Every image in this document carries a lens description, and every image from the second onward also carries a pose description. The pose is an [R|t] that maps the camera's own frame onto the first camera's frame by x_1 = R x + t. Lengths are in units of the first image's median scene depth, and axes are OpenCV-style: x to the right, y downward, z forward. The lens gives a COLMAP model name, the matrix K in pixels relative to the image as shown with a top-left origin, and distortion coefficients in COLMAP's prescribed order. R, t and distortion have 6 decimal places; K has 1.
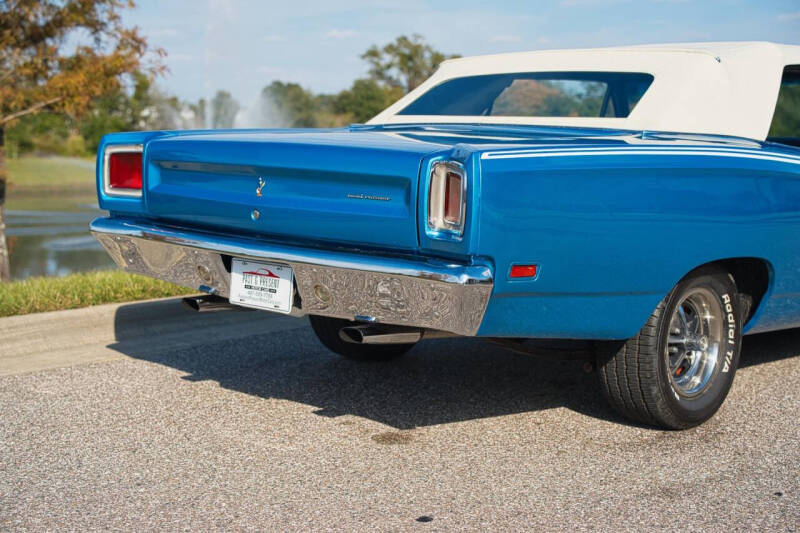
lens RADIAL K [[1146.8, 0, 400.0], [0, 1146.8, 266.5], [0, 0, 1]] dist [0.186080, 0.073470]
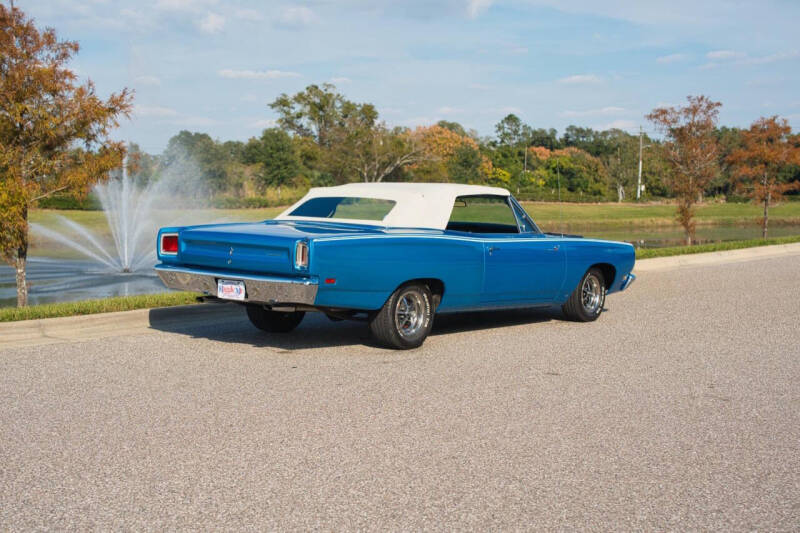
lens RADIAL K [[1238.2, 0, 386.6], [0, 1238.2, 242.3], [0, 0, 1]] dist [0.138717, 0.077840]
pose [[0.998244, -0.005800, 0.058956, 0.051556], [0.009558, 0.997926, -0.063652, 0.079000], [-0.058465, 0.064103, 0.996229, -1.534306]]
